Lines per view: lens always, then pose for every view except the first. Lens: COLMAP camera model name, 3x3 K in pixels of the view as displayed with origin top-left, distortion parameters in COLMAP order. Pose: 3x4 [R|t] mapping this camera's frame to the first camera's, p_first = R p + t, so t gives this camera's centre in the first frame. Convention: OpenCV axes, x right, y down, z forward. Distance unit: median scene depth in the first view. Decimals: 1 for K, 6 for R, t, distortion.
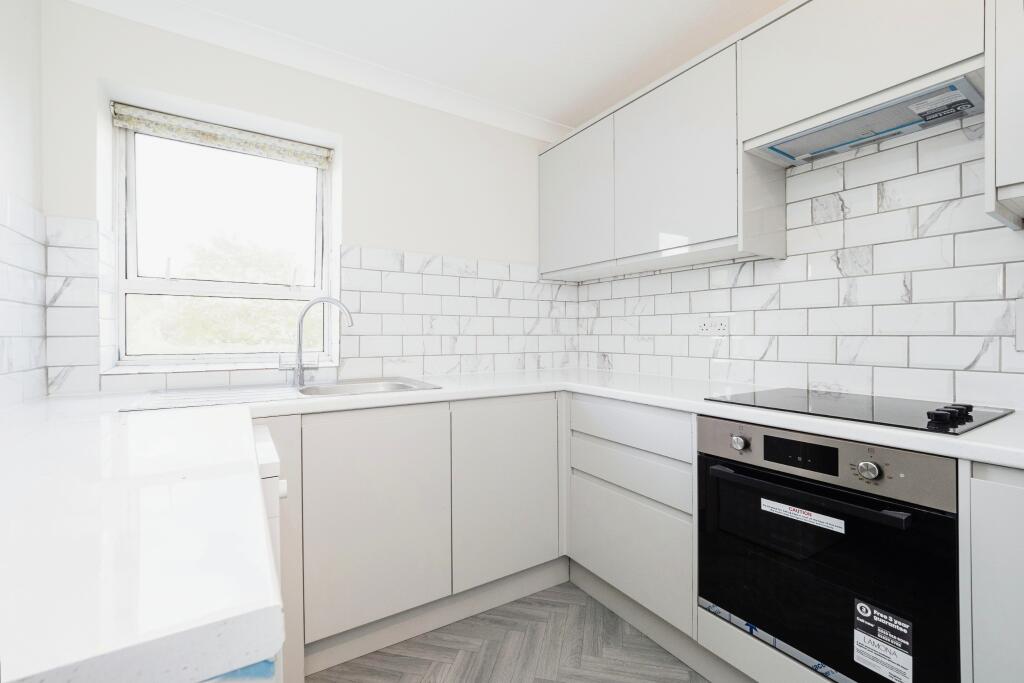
lens RADIAL K [[441.6, 0, 513.0], [0, 441.6, 330.2], [0, 0, 1]] dist [-0.000544, -0.000222]
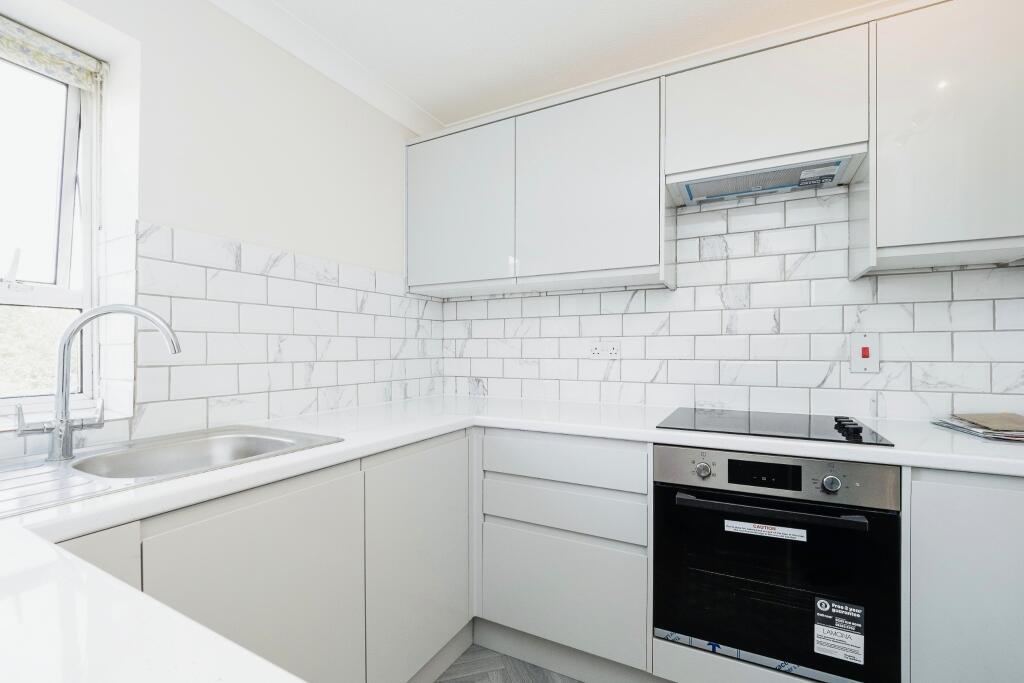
lens RADIAL K [[448.1, 0, 512.1], [0, 448.1, 347.0], [0, 0, 1]] dist [-0.003268, -0.000911]
pose [[0.870880, 0.000386, 0.491495, -0.284817], [-0.001429, 0.999997, 0.001746, -0.021012], [-0.491493, -0.002223, 0.870878, 0.235810]]
